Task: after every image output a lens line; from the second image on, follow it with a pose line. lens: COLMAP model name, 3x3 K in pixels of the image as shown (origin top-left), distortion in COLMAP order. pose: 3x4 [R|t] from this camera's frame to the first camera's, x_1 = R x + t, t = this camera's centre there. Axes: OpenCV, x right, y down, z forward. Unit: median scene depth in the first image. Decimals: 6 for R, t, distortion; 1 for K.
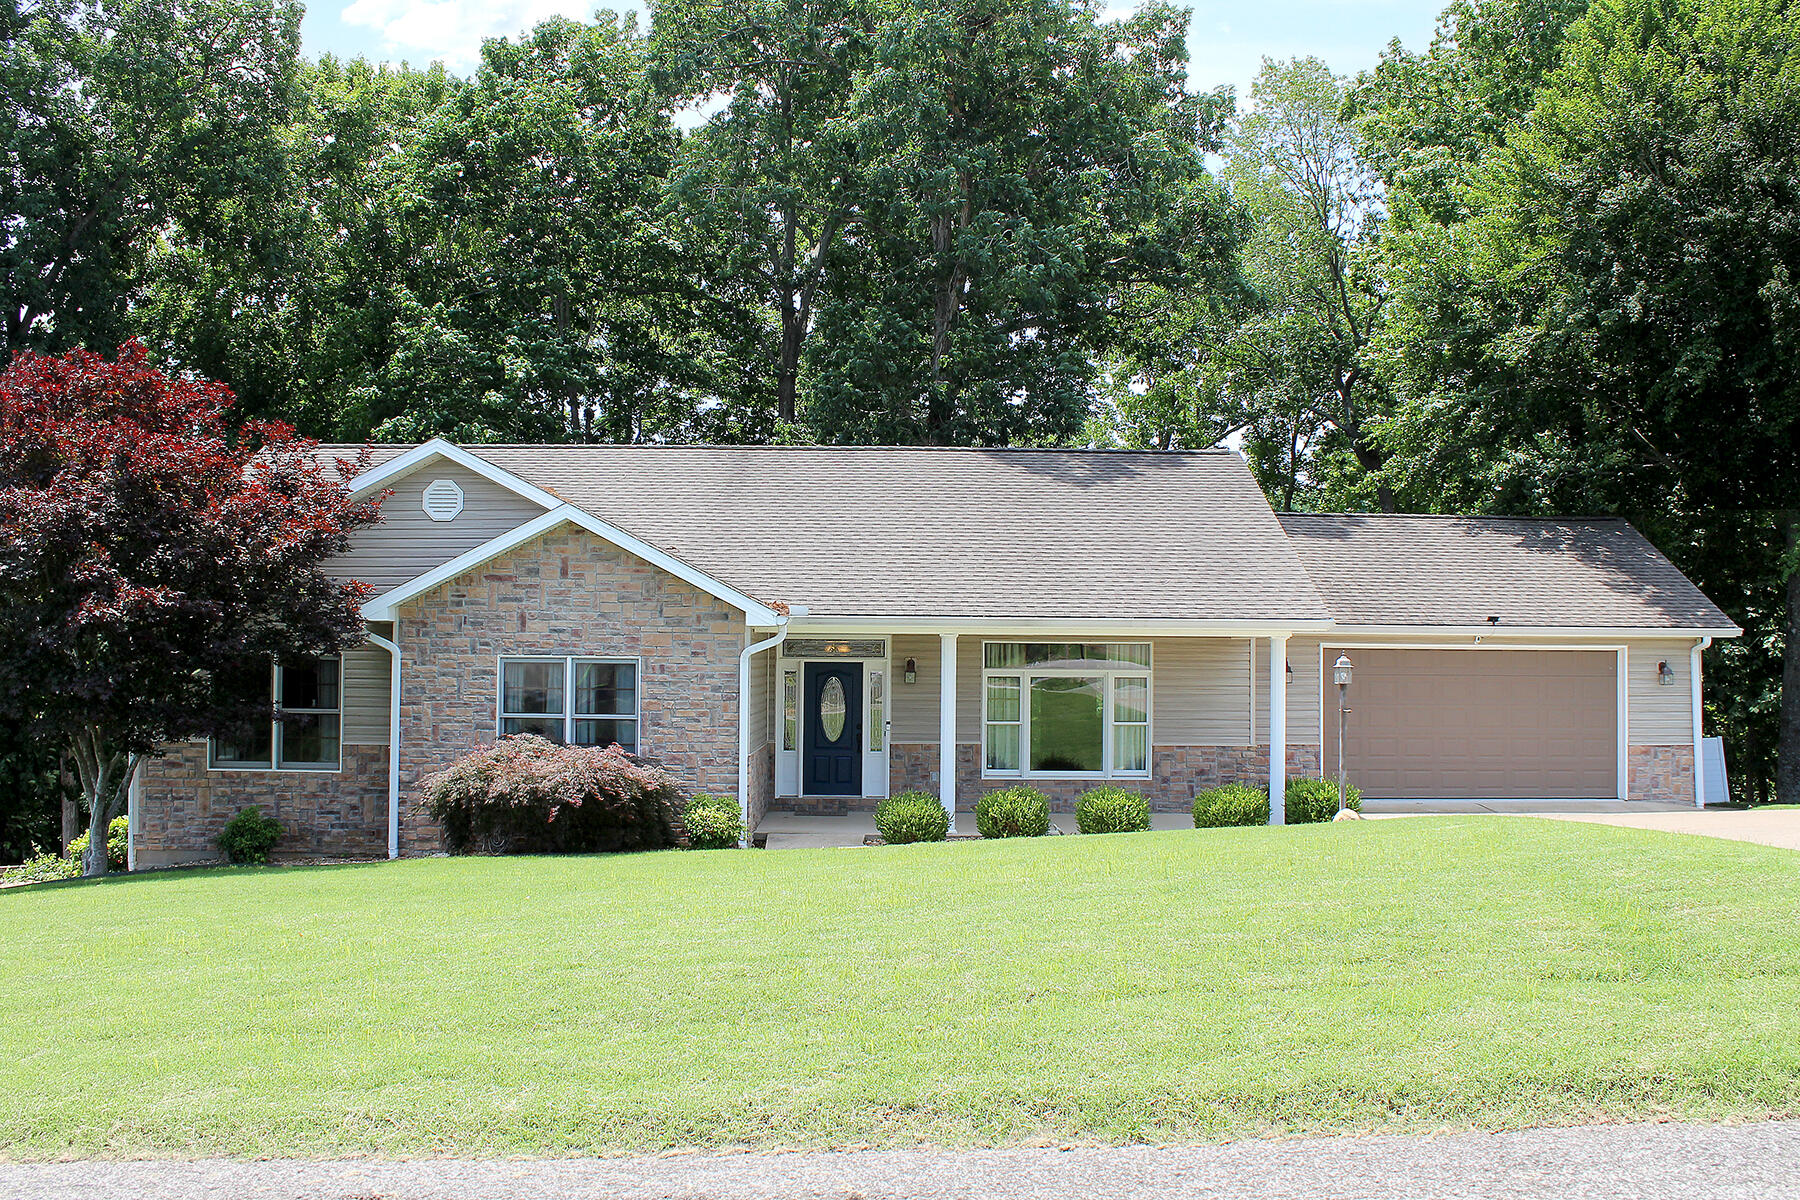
lens RADIAL K [[1528.4, 0, 900.0], [0, 1528.4, 600.0], [0, 0, 1]] dist [-0.160452, 0.122729]
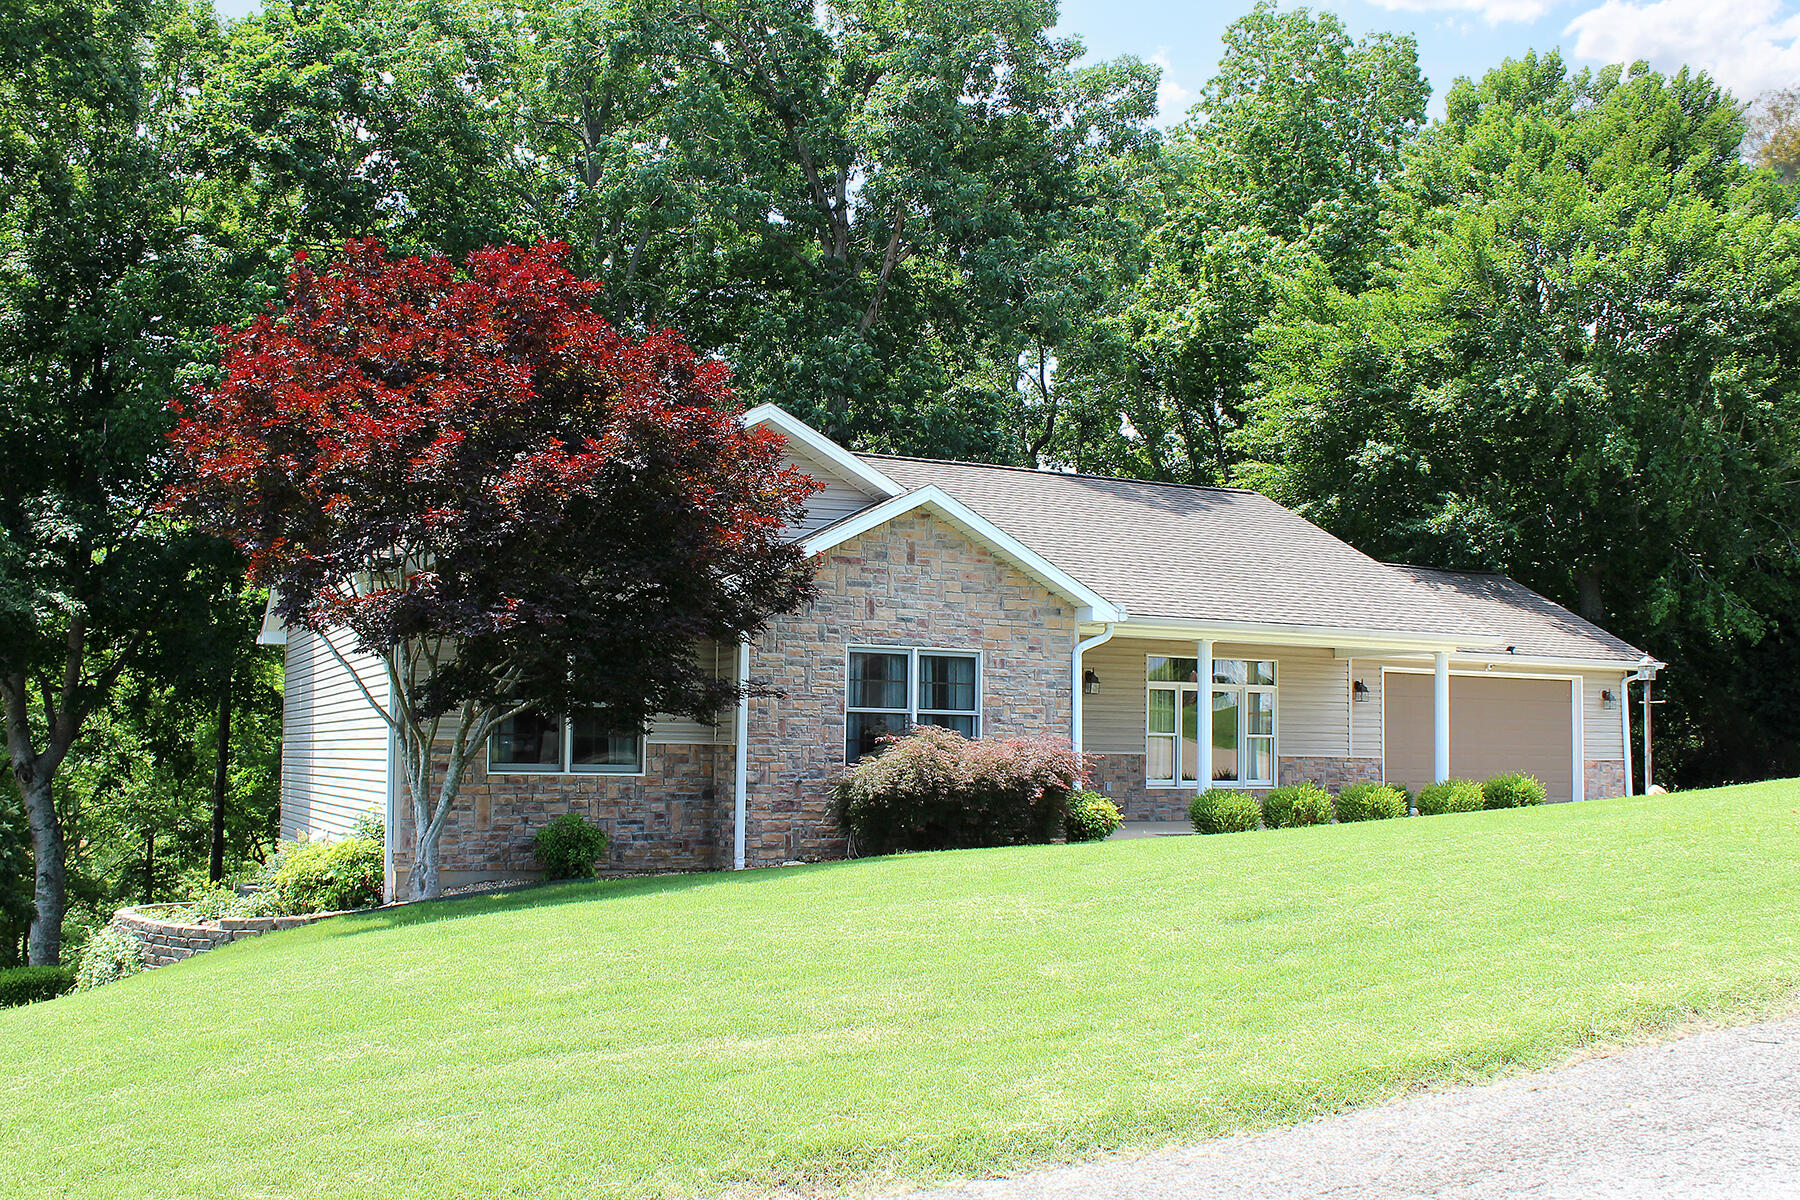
lens RADIAL K [[1528.4, 0, 900.0], [0, 1528.4, 600.0], [0, 0, 1]] dist [-0.160452, 0.122729]
pose [[0.924789, 0.040900, 0.378275, -0.576467], [-0.020638, 0.998134, -0.057467, 0.061355], [-0.379919, 0.045338, 0.923908, 0.125602]]
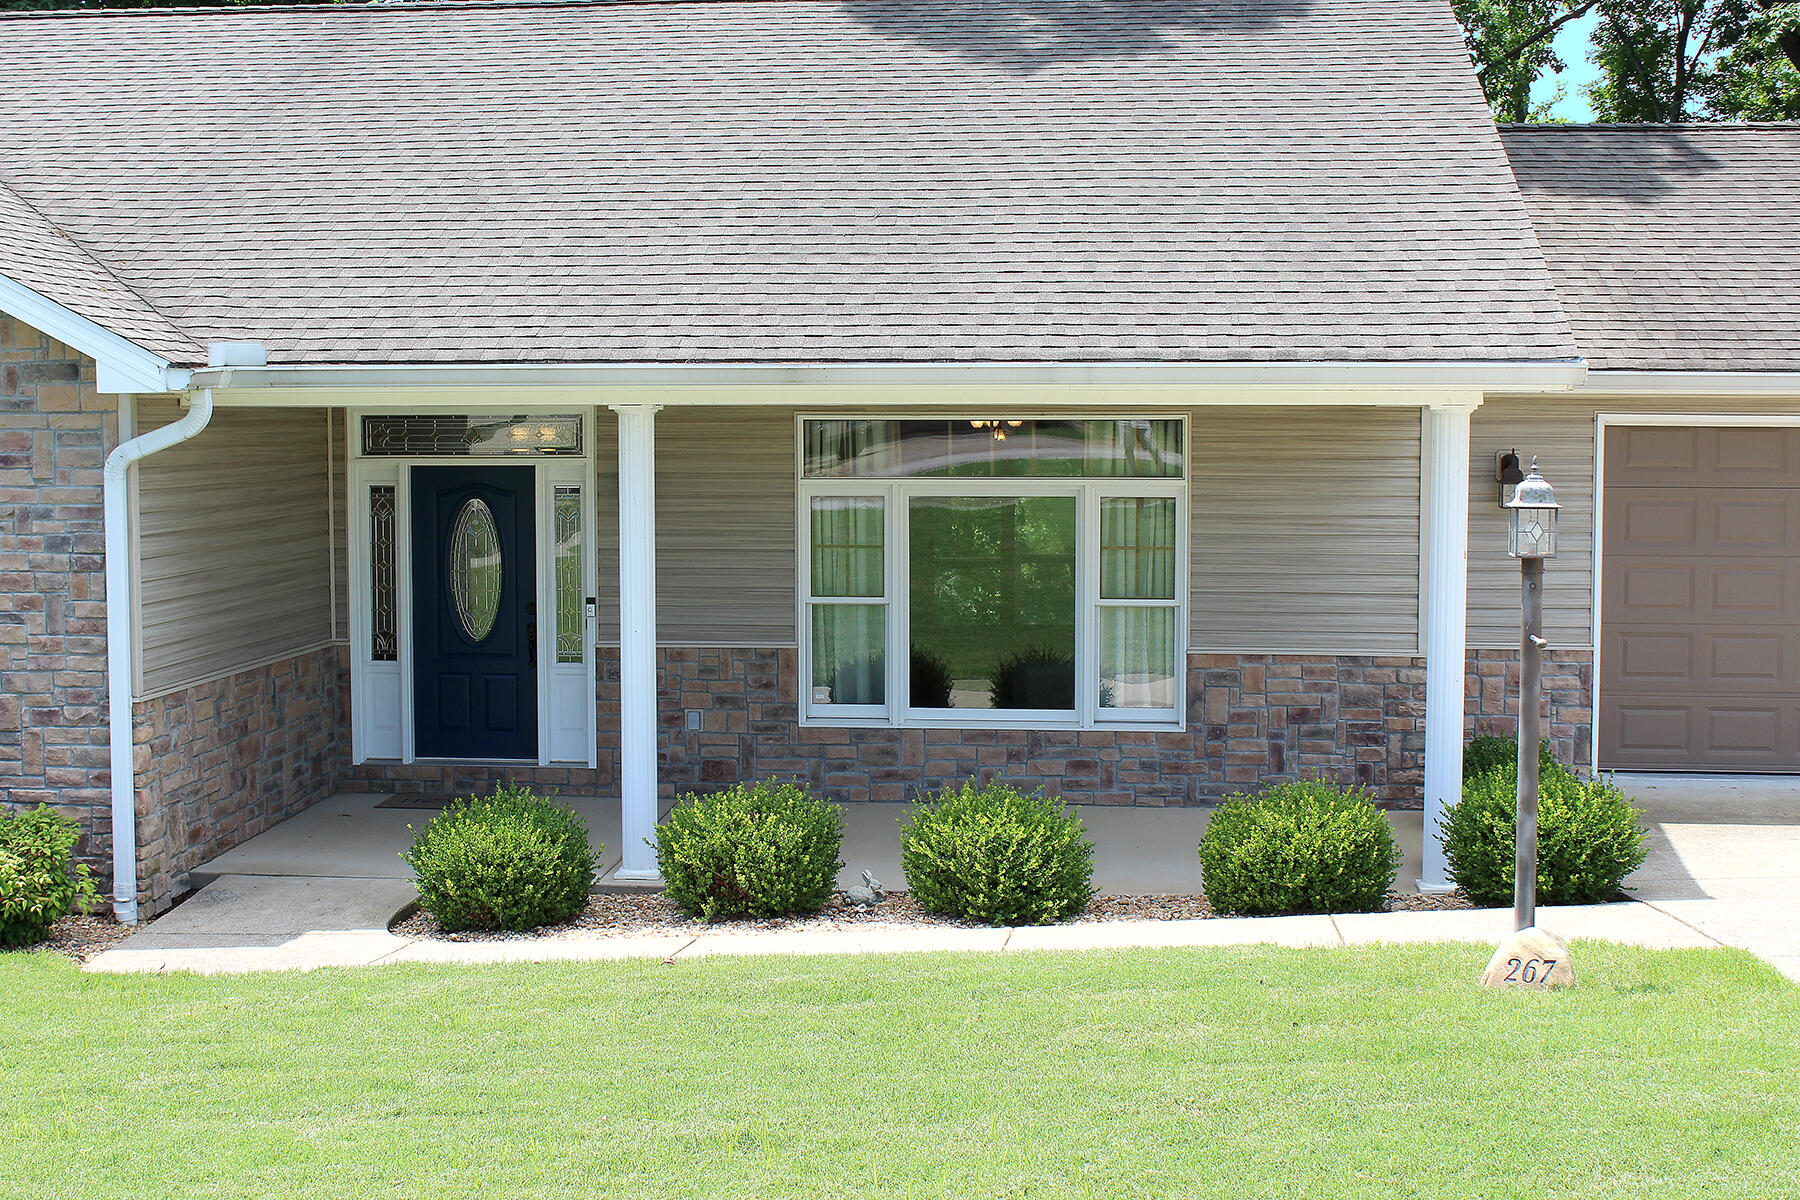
lens RADIAL K [[2335.3, 0, 822.9], [0, 2335.3, 598.0], [0, 0, 1]] dist [-0.076766, 0.066063]
pose [[0.994050, -0.000969, -0.108925, 0.156931], [0.013408, 0.993445, 0.113523, 0.003314], [0.108101, -0.114308, 0.987546, 0.384714]]
